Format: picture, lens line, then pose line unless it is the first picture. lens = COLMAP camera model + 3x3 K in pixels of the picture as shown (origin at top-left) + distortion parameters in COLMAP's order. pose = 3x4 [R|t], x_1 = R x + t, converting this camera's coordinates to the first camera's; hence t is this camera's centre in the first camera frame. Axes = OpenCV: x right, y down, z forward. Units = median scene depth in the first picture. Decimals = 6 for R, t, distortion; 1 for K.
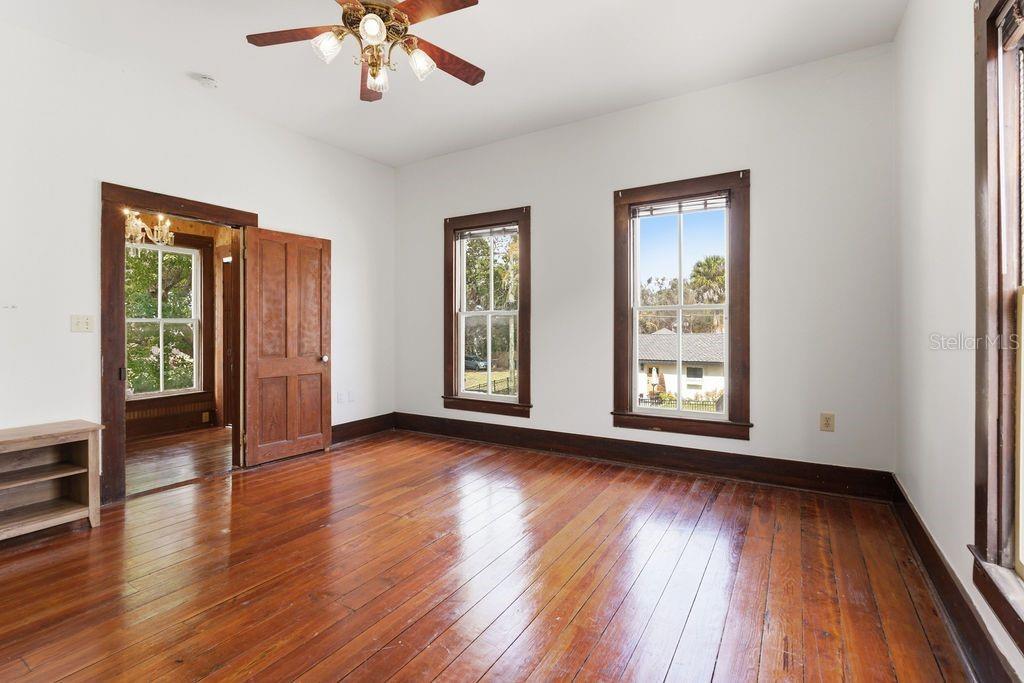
lens RADIAL K [[476.4, 0, 512.0], [0, 476.4, 341.5], [0, 0, 1]] dist [-0.000903, 0.000191]
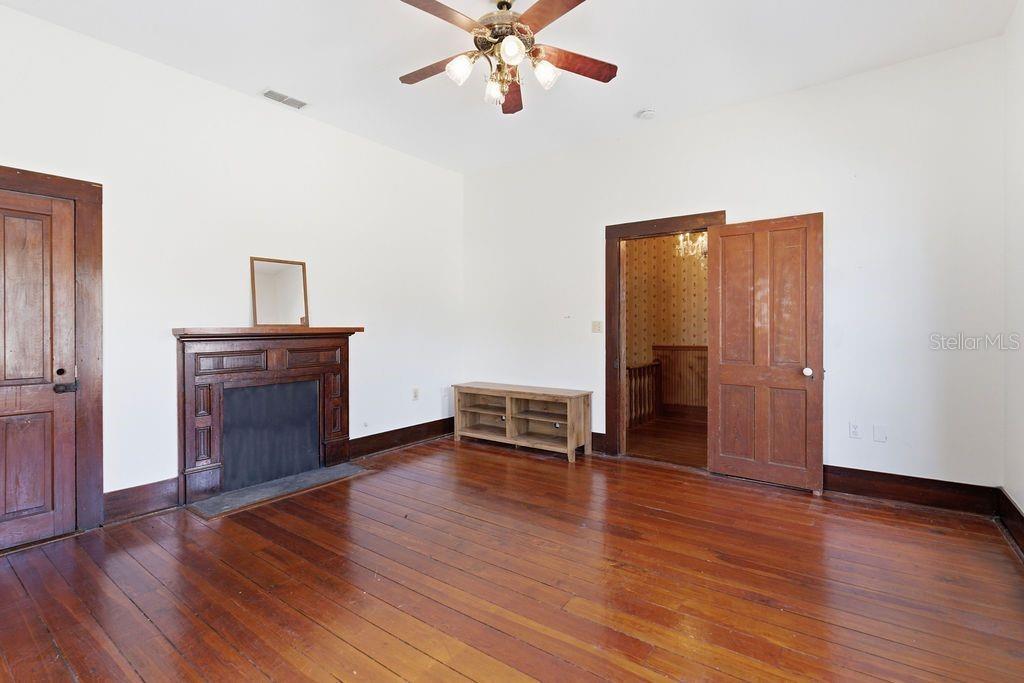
lens RADIAL K [[476.4, 0, 512.0], [0, 476.4, 341.5], [0, 0, 1]] dist [-0.000903, 0.000191]
pose [[-0.091912, 0.039477, -0.994984, 0.422988], [-0.025510, 0.998793, 0.041985, -0.033661], [0.995440, 0.029241, -0.090794, 0.623069]]
